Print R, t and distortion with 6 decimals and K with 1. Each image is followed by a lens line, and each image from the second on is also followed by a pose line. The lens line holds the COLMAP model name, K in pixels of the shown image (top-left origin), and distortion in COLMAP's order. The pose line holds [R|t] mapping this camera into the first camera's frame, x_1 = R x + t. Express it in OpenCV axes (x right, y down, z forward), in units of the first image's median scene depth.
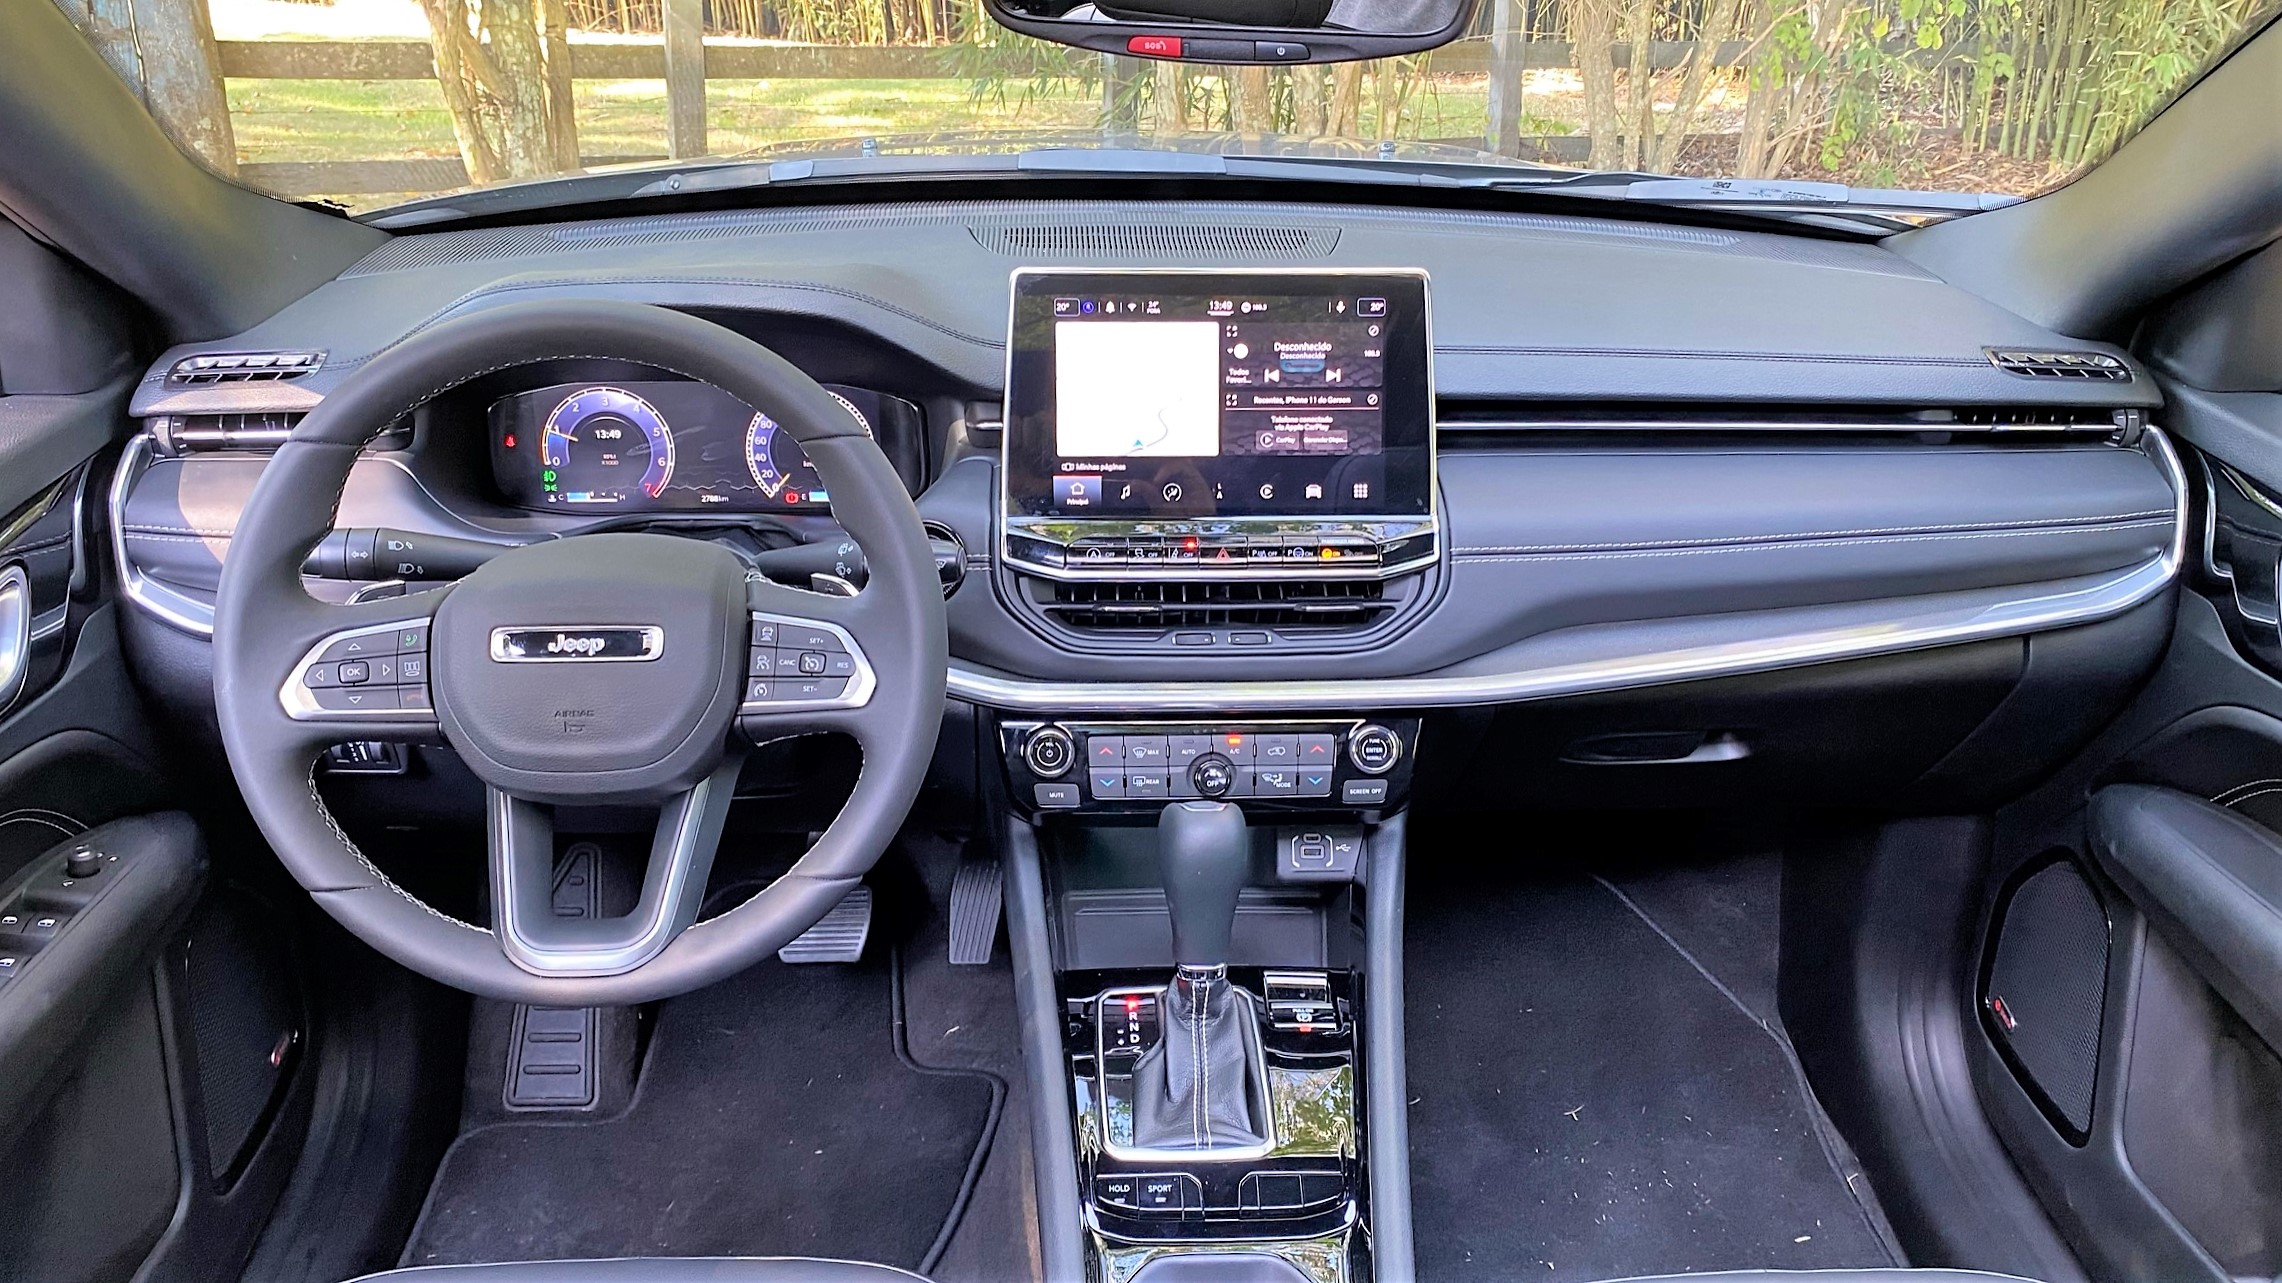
lens RADIAL K [[1743.9, 0, 1165.8], [0, 1743.9, 634.9], [0, 0, 1]] dist [0.070569, -0.102111]
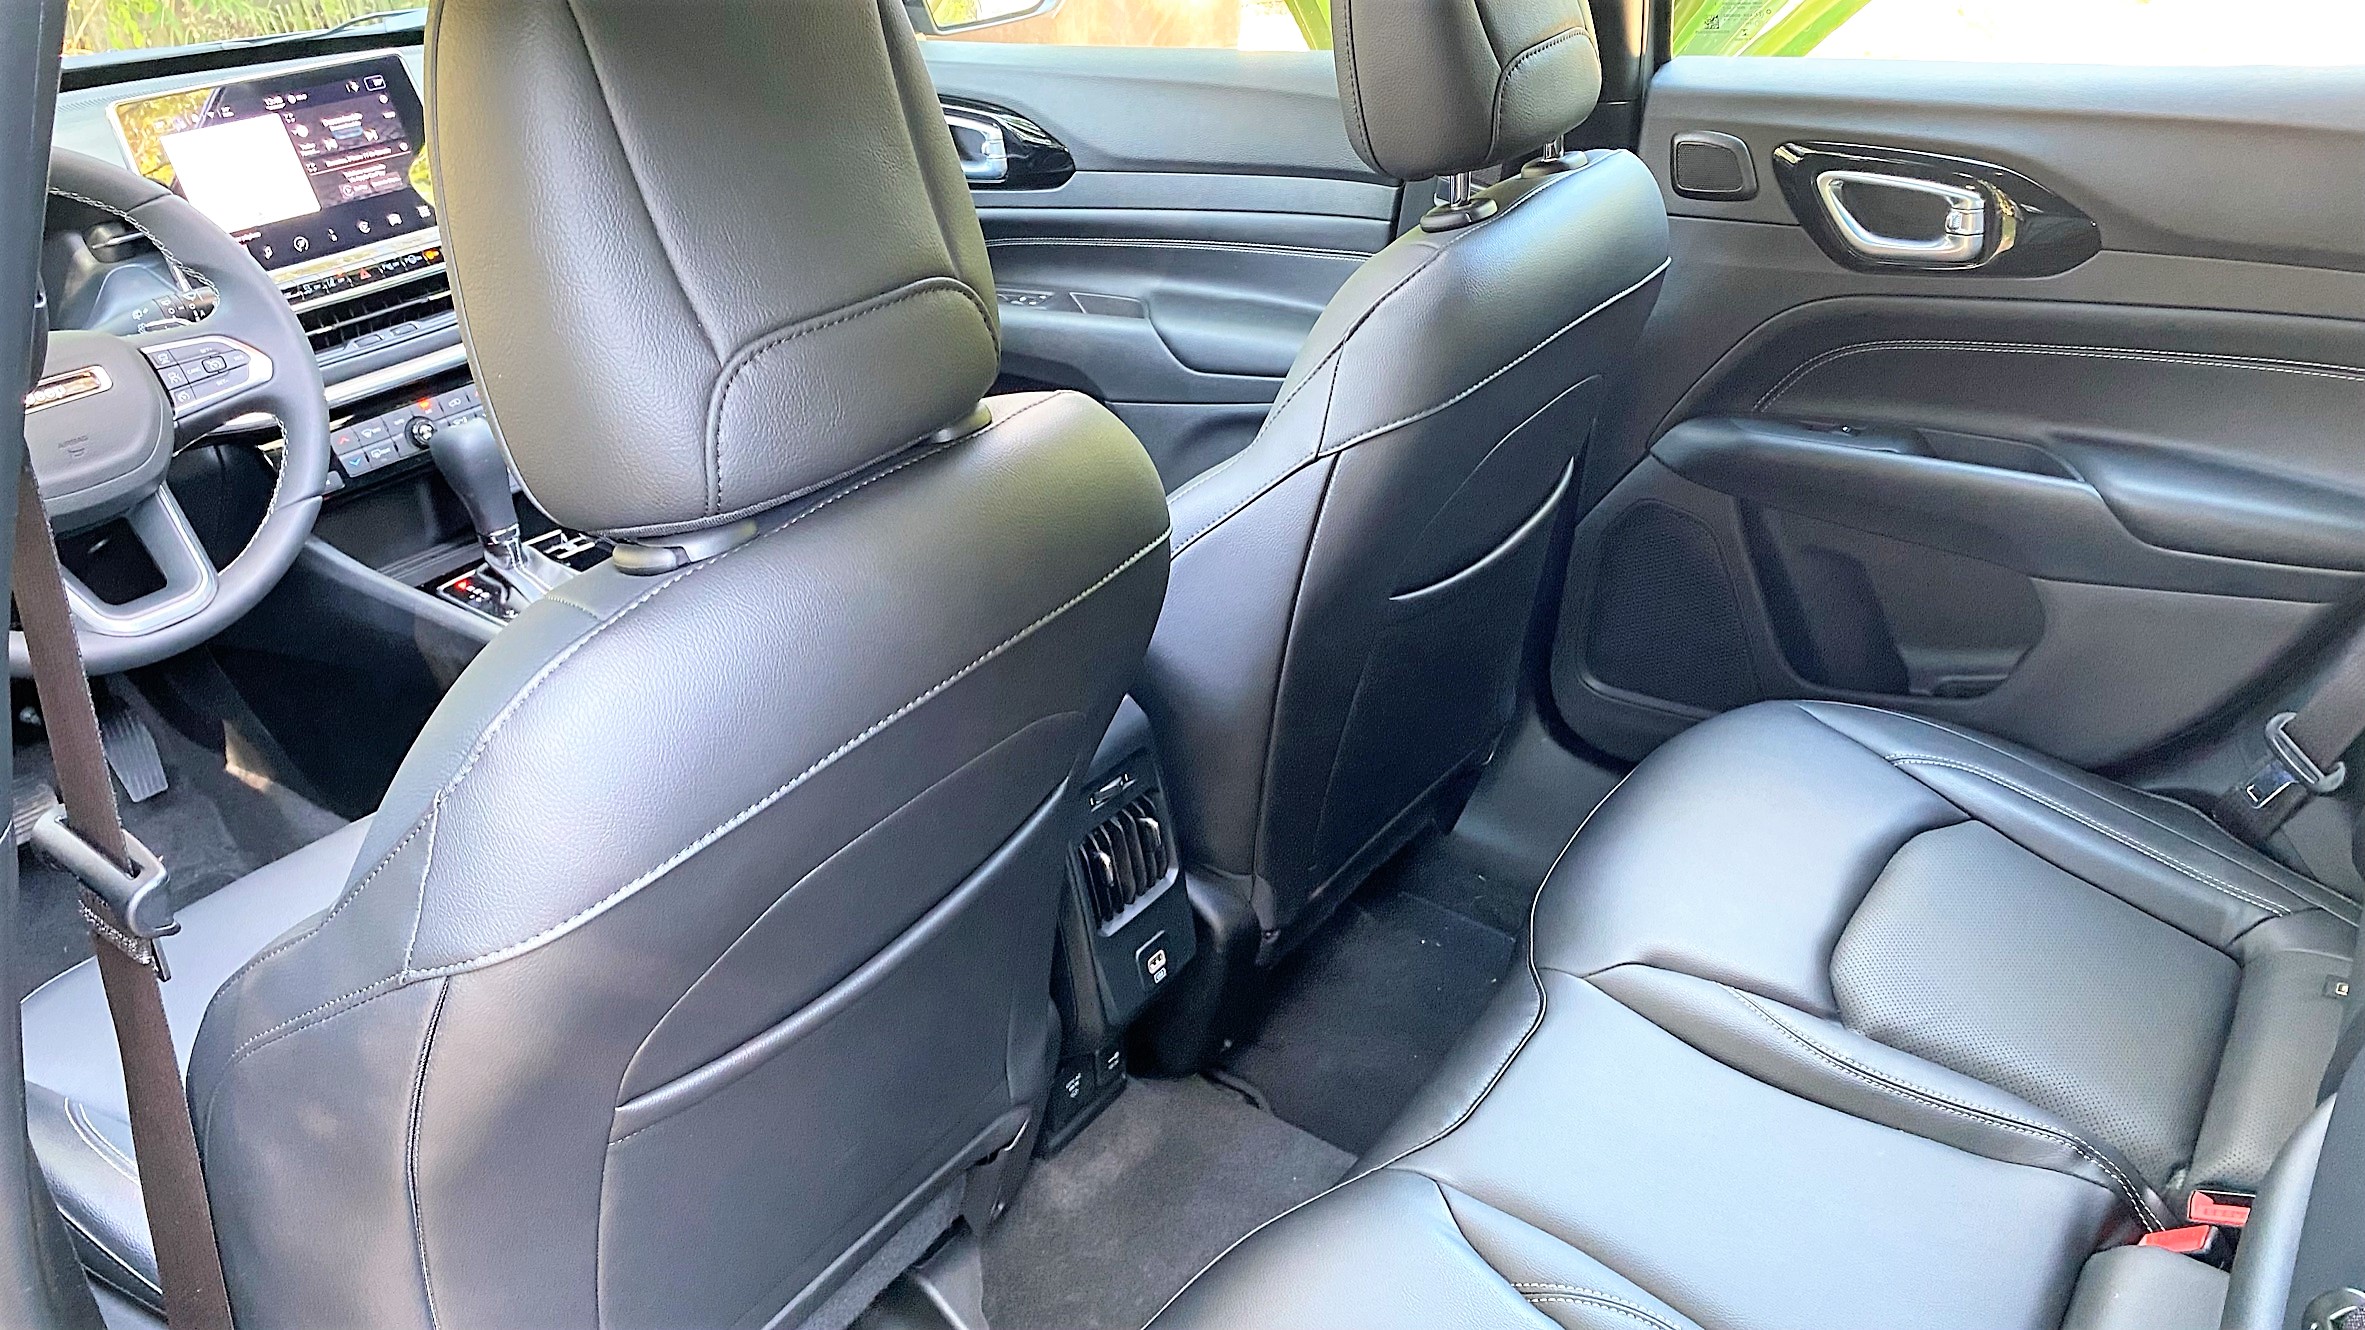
lens RADIAL K [[1831.4, 0, 1182.5], [0, 1831.4, 665.0], [0, 0, 1]] dist [0.027917, -0.031397]
pose [[0.621134, -0.401003, 0.673342, -0.659730], [0.383611, 0.904782, 0.184967, 0.210174], [-0.683400, 0.143412, 0.715819, -0.431716]]
